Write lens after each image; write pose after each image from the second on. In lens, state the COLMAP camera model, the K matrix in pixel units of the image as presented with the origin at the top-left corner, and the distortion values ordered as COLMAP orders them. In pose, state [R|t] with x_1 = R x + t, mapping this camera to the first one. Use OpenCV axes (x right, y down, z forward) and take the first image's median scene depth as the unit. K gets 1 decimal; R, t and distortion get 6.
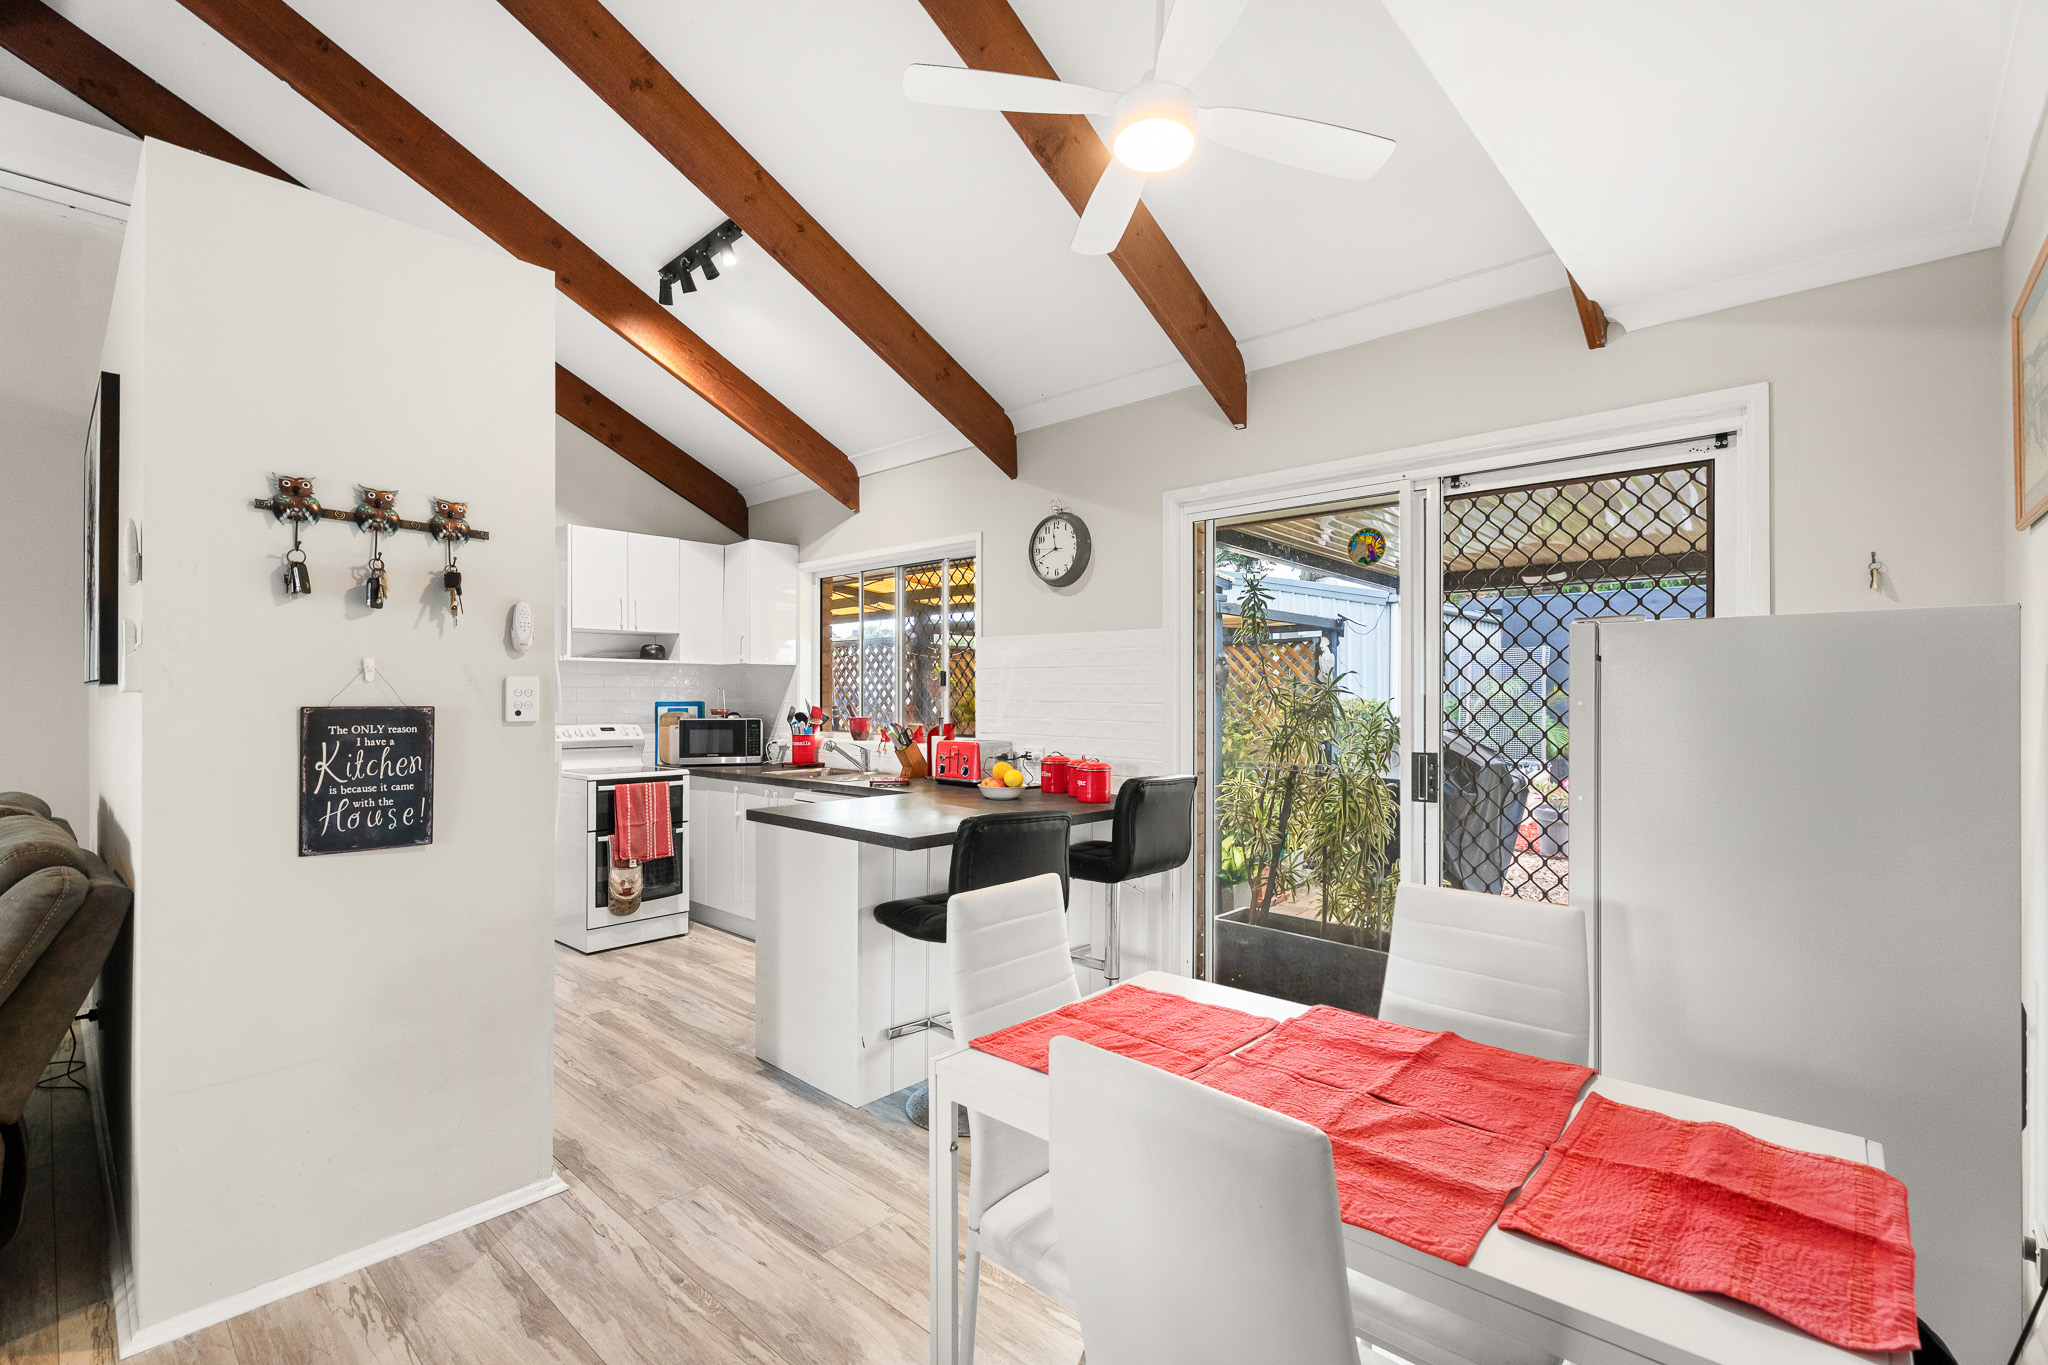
lens RADIAL K [[917.7, 0, 1028.1], [0, 917.7, 691.9], [0, 0, 1]] dist [0.000969, -0.000510]
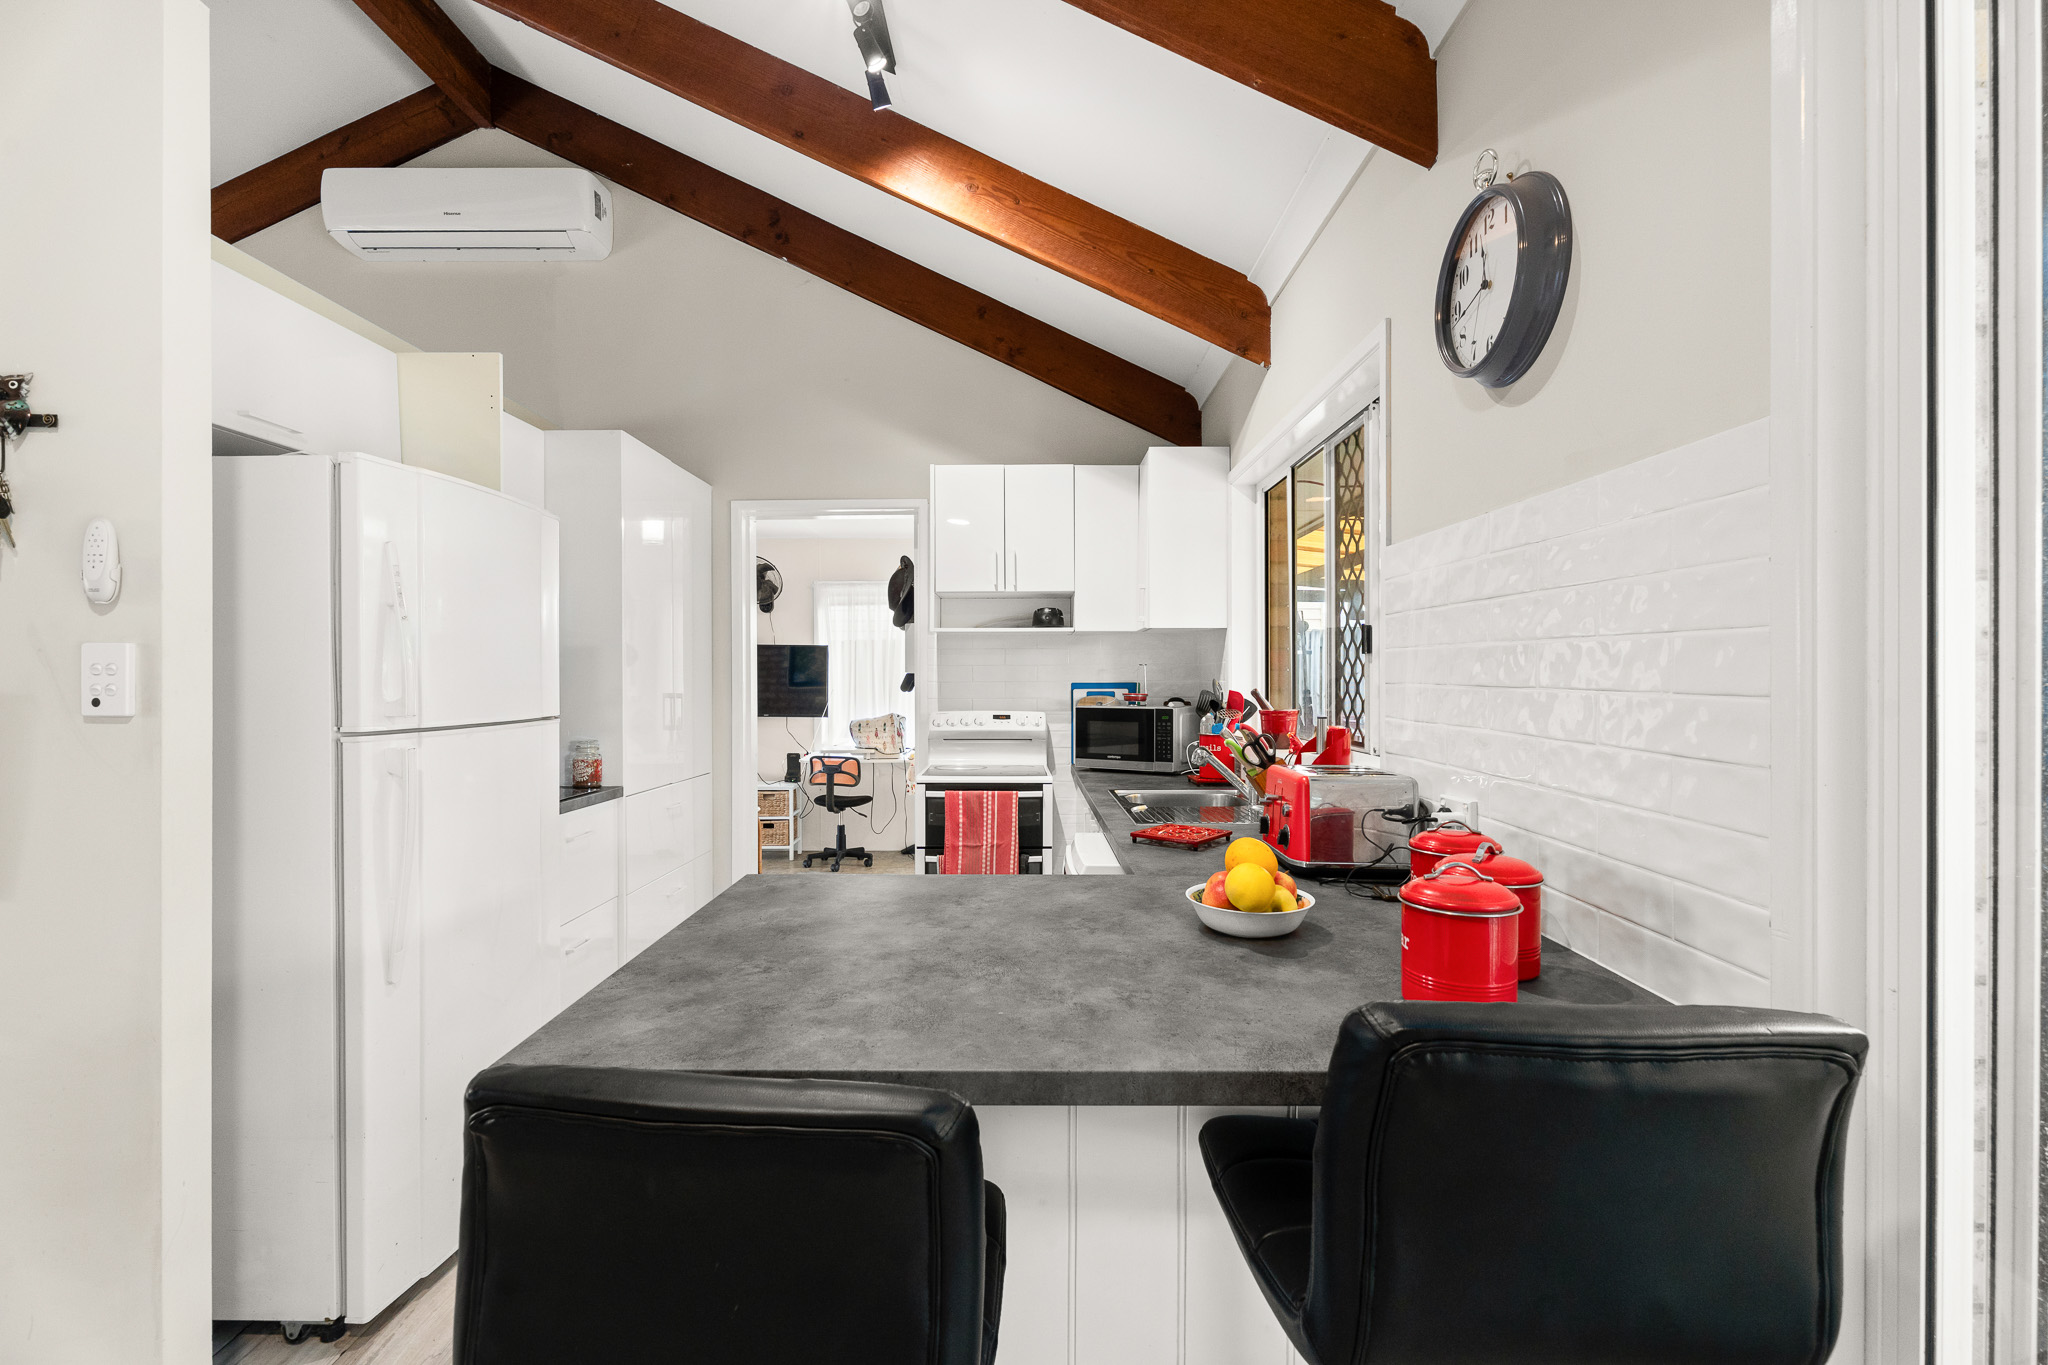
lens RADIAL K [[917.7, 0, 1021.7], [0, 917.7, 676.7], [0, 0, 1]] dist [0.000969, -0.000510]
pose [[0.672736, -0.003261, -0.739875, 0.161479], [0.006850, 0.999975, 0.001821, 0.004631], [0.739851, -0.006293, 0.672741, 0.529491]]
